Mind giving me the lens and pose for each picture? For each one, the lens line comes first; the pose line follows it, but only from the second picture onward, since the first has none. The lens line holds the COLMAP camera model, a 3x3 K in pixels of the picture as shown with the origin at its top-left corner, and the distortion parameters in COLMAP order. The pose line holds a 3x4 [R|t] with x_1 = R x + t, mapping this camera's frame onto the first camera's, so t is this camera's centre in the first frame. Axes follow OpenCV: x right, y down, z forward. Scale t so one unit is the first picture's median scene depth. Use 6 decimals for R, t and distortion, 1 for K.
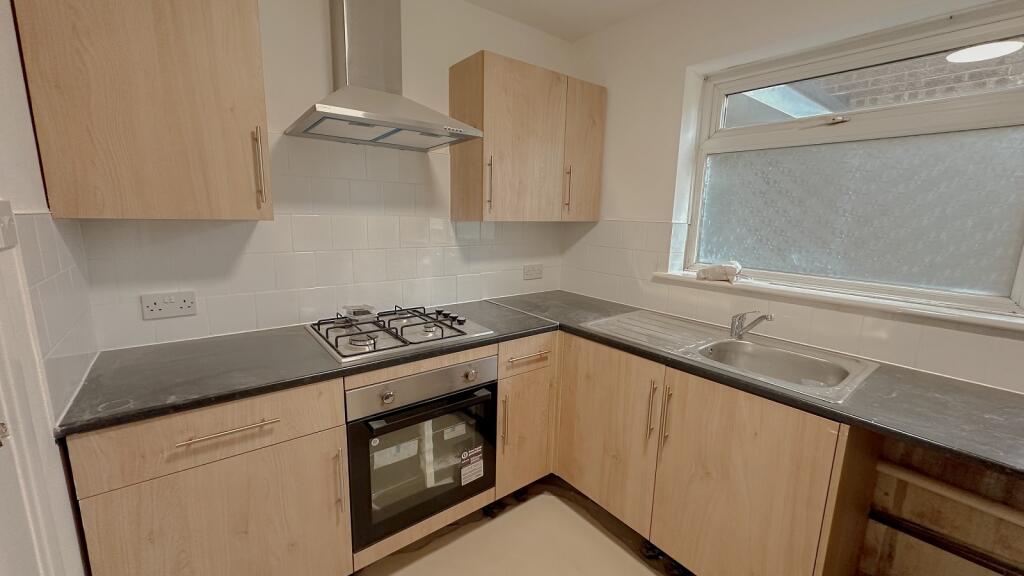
lens RADIAL K [[407.0, 0, 512.0], [0, 407.0, 288.0], [0, 0, 1]] dist [0.002444, 0.000113]
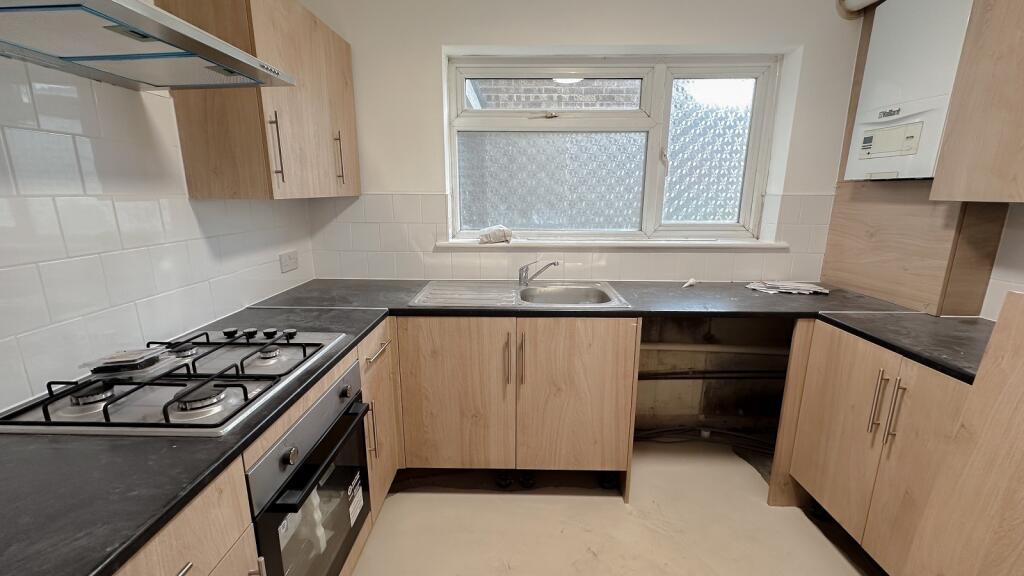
lens RADIAL K [[421.8, 0, 512.0], [0, 421.8, 288.0], [0, 0, 1]] dist [0.000157, 0.000019]
pose [[0.636623, -0.193695, 0.746454, -0.407894], [0.152556, 0.980446, 0.124304, -0.034076], [-0.755936, 0.034741, 0.653724, 0.173266]]
